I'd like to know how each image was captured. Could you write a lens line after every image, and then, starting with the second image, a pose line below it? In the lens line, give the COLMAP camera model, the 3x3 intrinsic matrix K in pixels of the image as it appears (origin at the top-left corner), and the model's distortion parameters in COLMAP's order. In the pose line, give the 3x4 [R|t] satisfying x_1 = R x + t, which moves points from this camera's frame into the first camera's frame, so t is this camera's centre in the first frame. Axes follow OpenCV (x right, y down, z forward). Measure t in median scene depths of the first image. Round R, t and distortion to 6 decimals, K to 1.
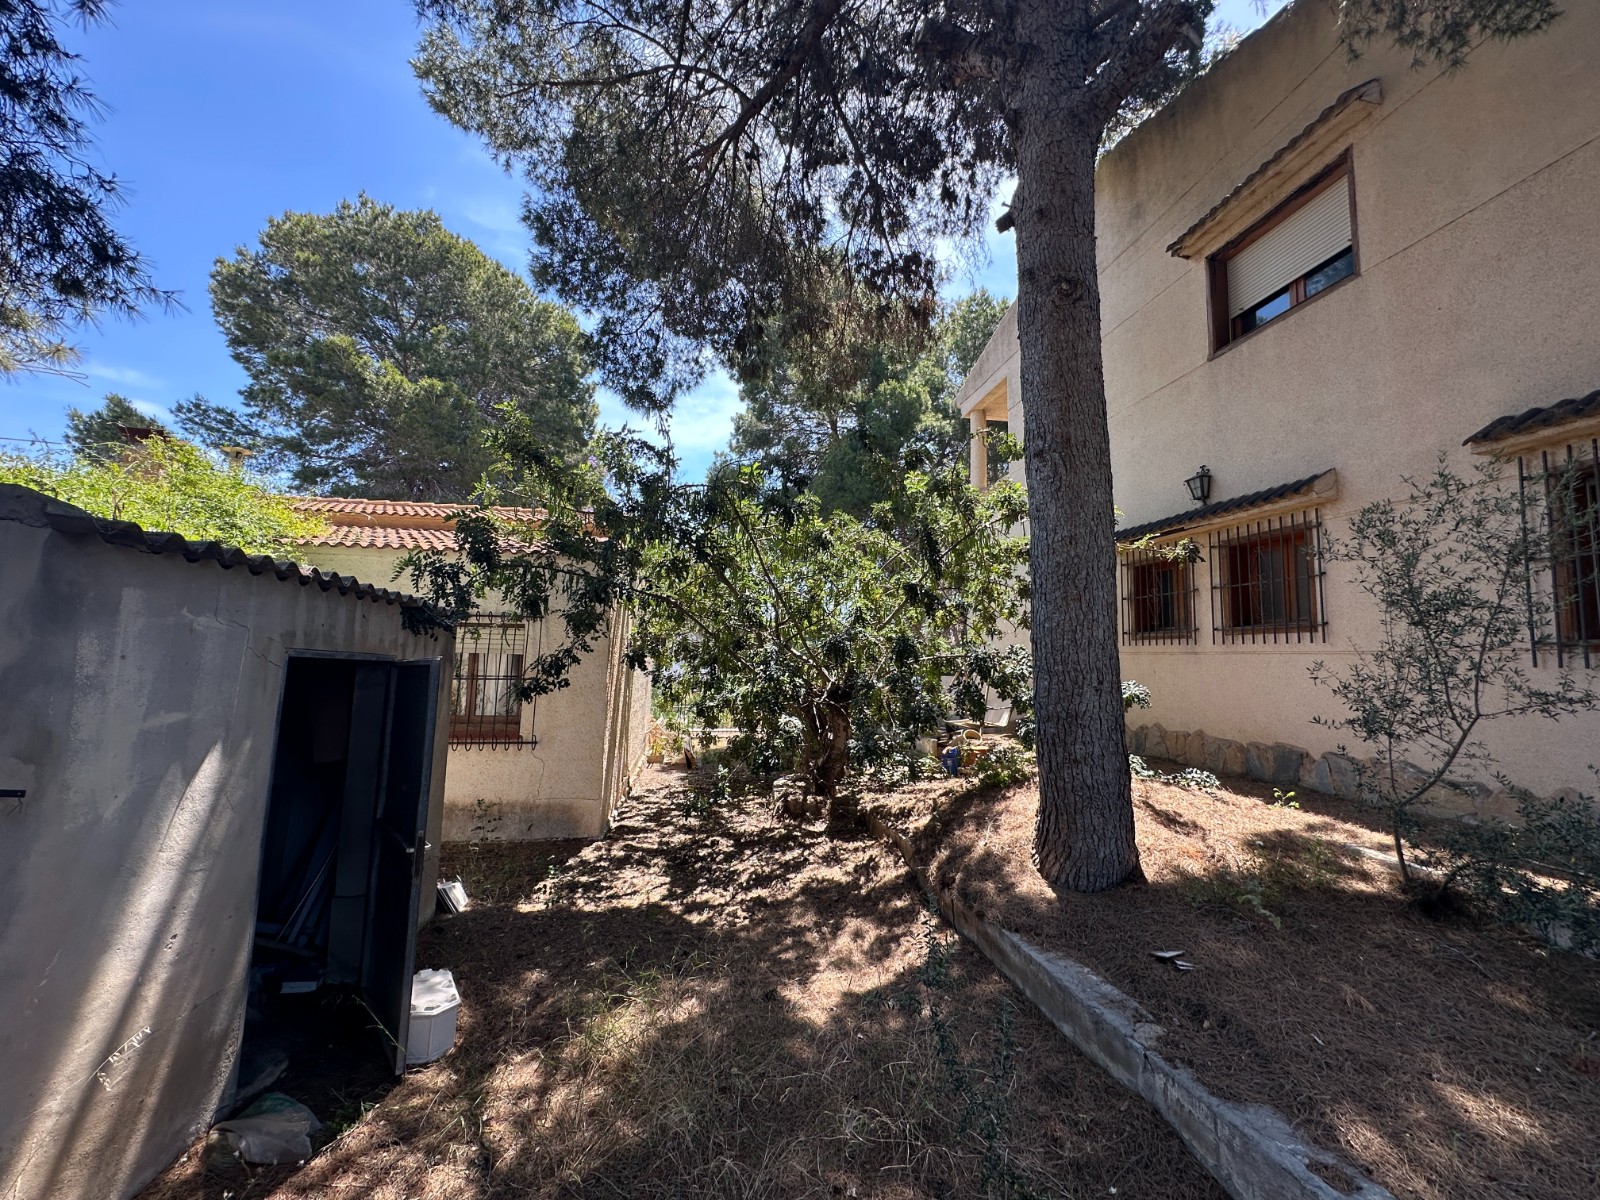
lens RADIAL K [[635.9, 0, 799.8], [0, 635.9, 596.9], [0, 0, 1]] dist [-0.001652, 0.000362]
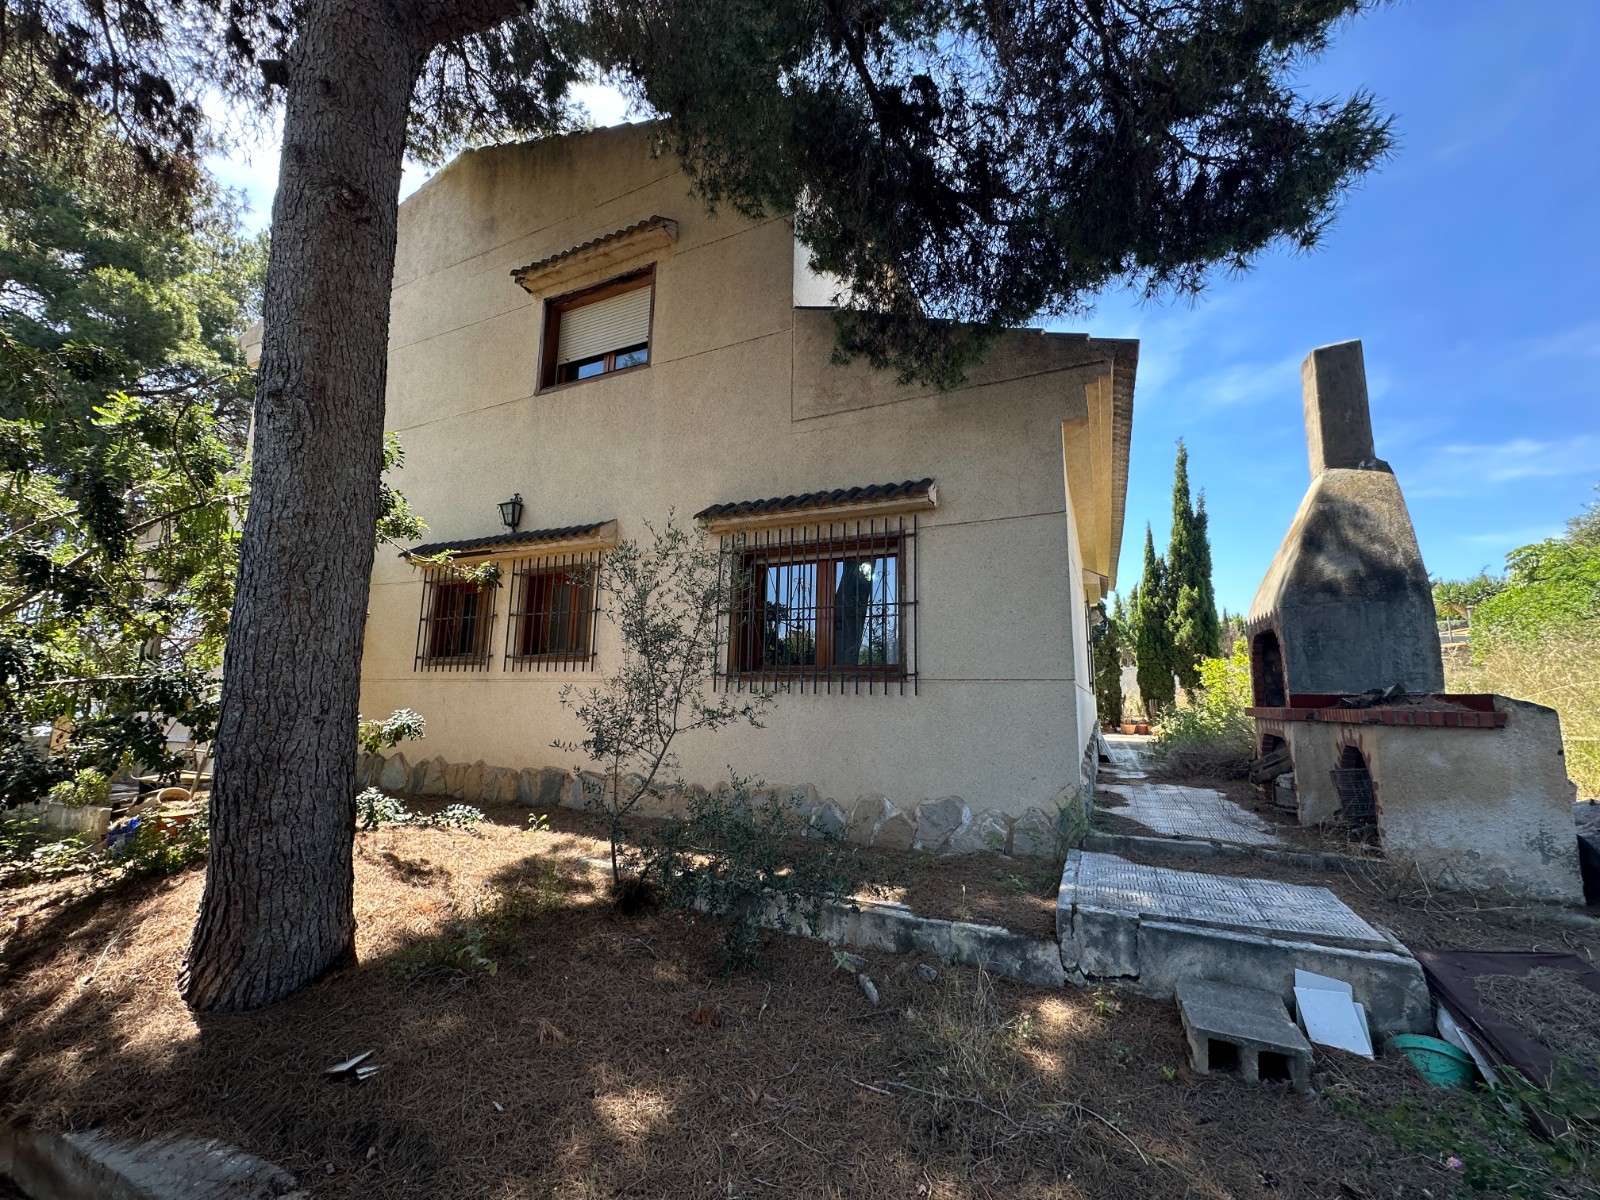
lens RADIAL K [[635.9, 0, 799.8], [0, 635.9, 596.9], [0, 0, 1]] dist [-0.001652, 0.000362]
pose [[0.565182, 0.121798, 0.815925, 0.095189], [-0.081739, 0.992442, -0.091528, 0.013121], [-0.820907, -0.014962, 0.570866, 0.060415]]
